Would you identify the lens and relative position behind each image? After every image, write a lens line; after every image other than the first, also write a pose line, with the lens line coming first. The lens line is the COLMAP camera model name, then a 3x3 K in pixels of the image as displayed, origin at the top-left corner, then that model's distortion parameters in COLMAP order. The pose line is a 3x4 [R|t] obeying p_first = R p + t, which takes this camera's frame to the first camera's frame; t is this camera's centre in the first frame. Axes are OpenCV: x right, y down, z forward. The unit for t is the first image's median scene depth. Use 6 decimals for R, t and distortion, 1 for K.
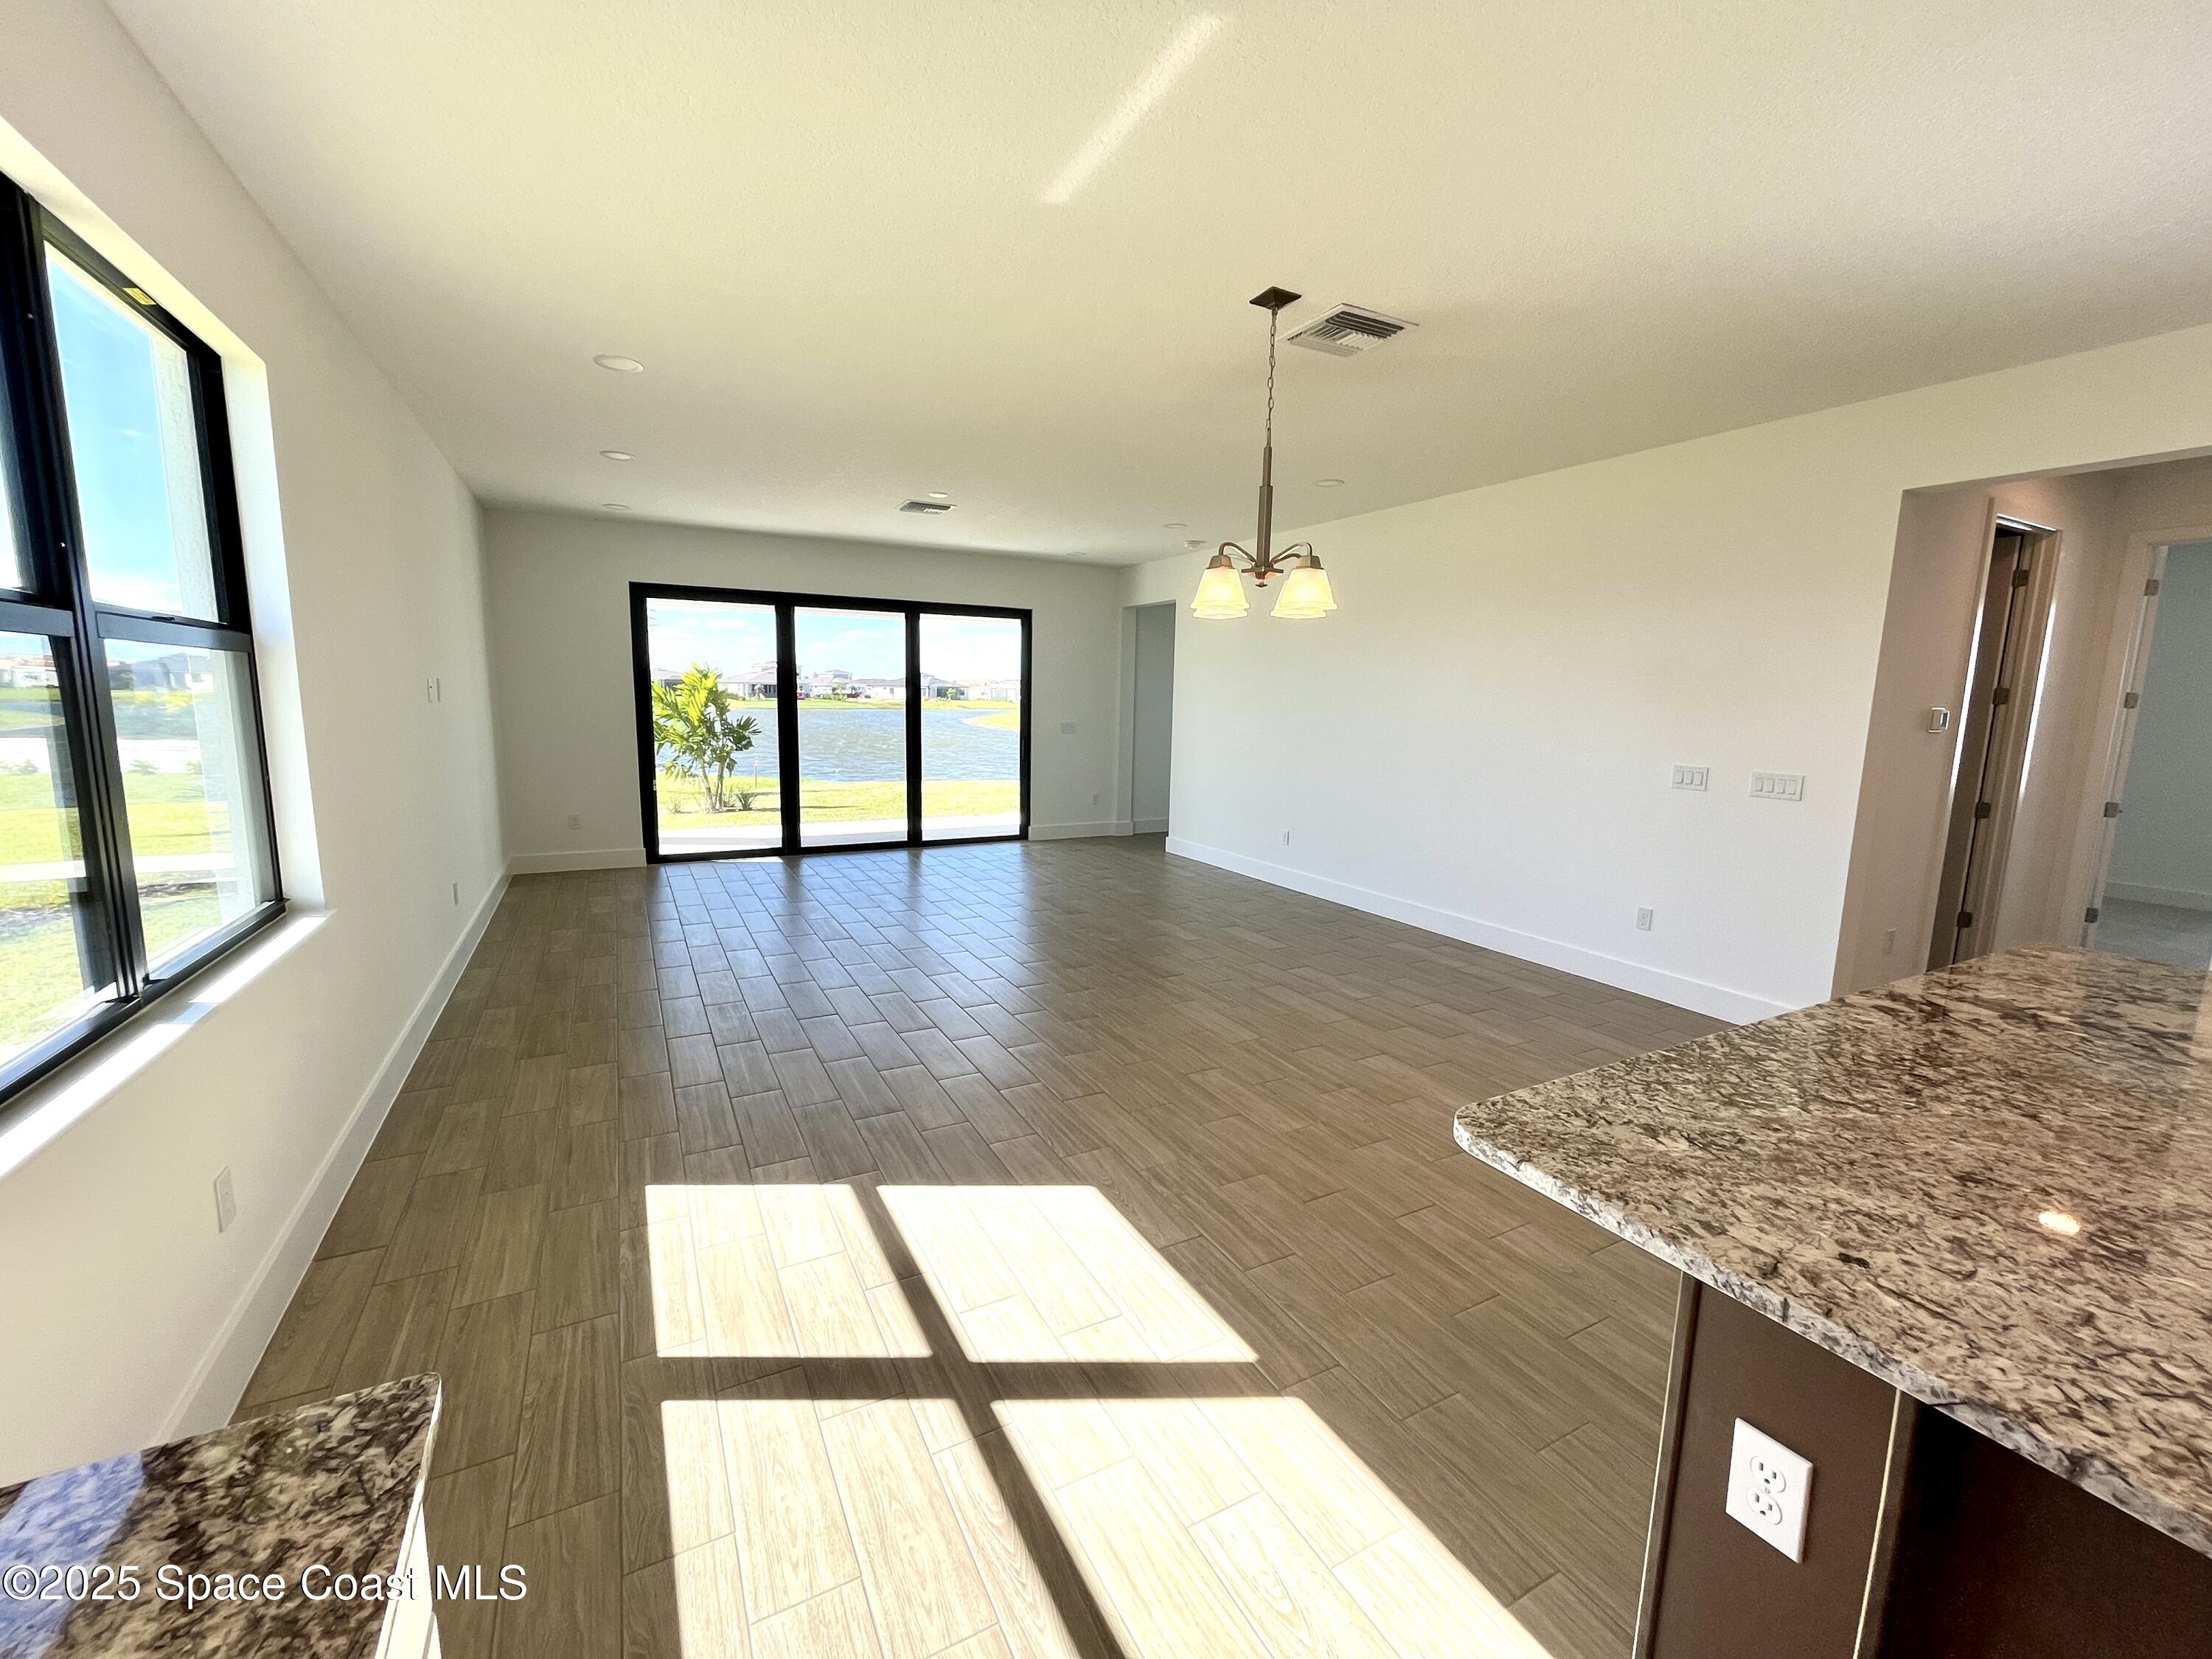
lens RADIAL K [[890.9, 0, 1107.0], [0, 890.9, 825.7], [0, 0, 1]] dist [0.002037, -0.000034]
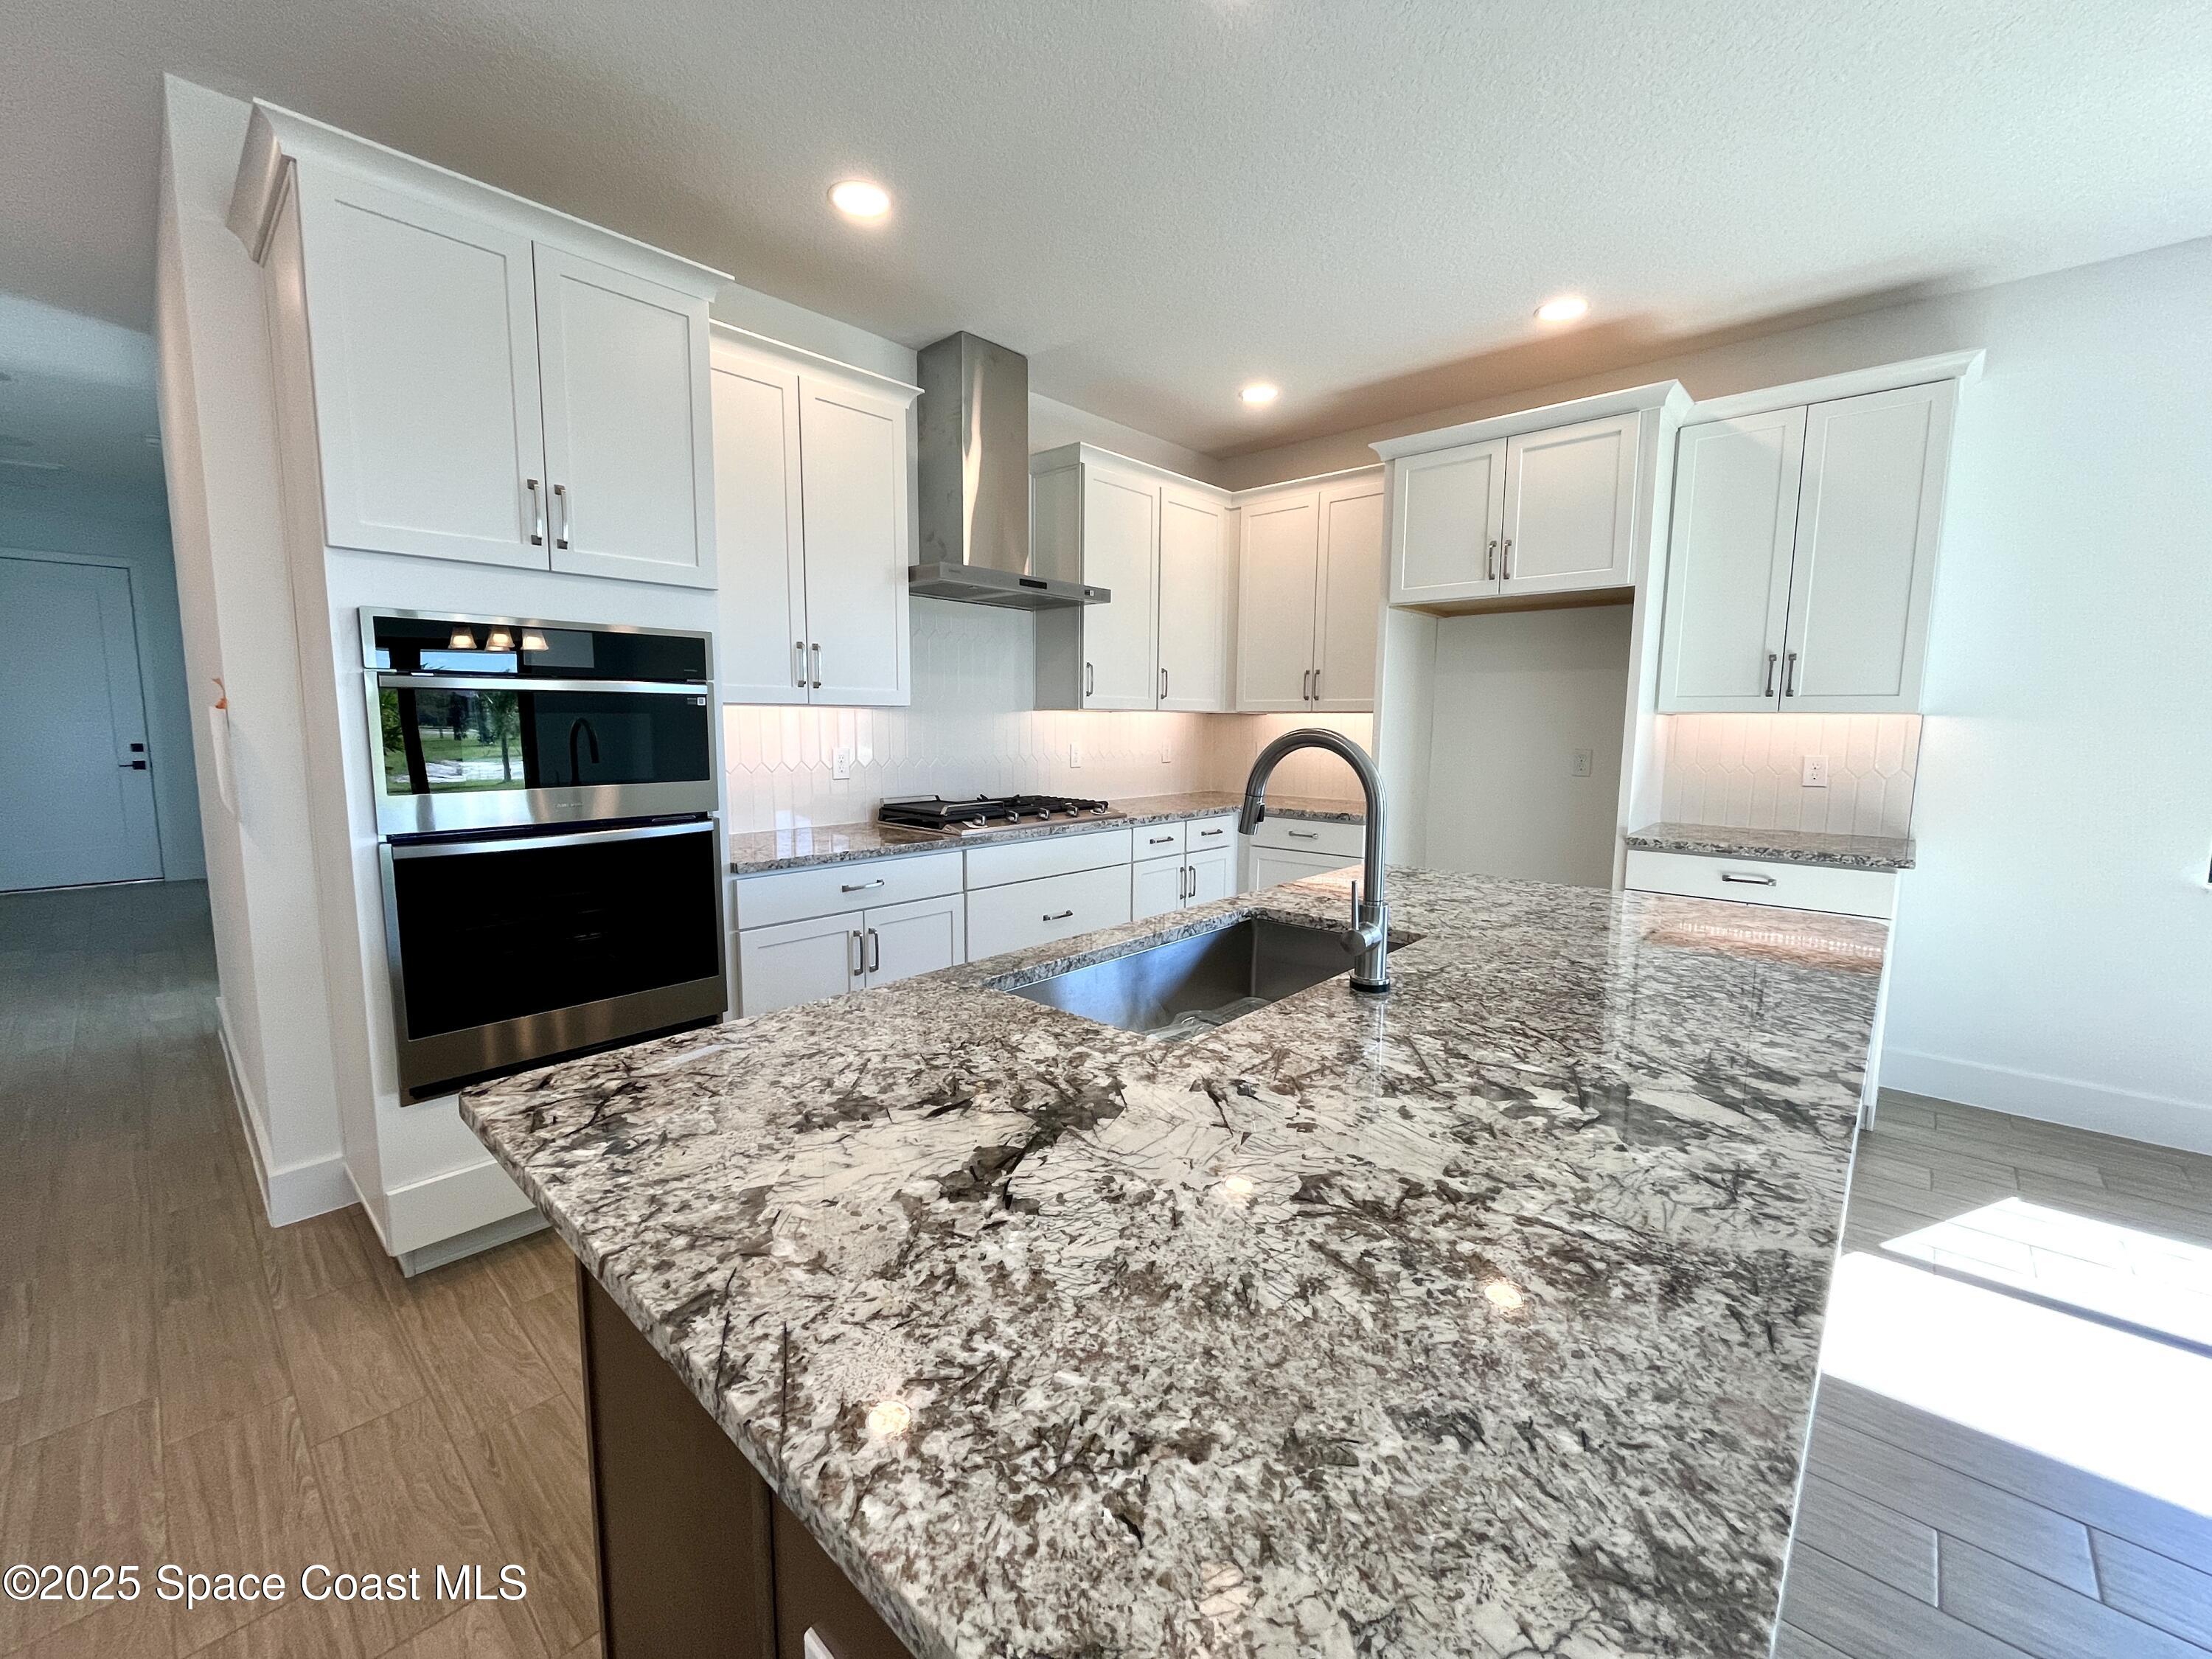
lens RADIAL K [[890.9, 0, 1103.3], [0, 890.9, 824.1], [0, 0, 1]] dist [0.002037, -0.000034]
pose [[-0.945127, 0.012550, -0.326463, 0.563750], [-0.071251, 0.967291, 0.243459, -0.026079], [0.318840, 0.253360, -0.913318, 0.514133]]
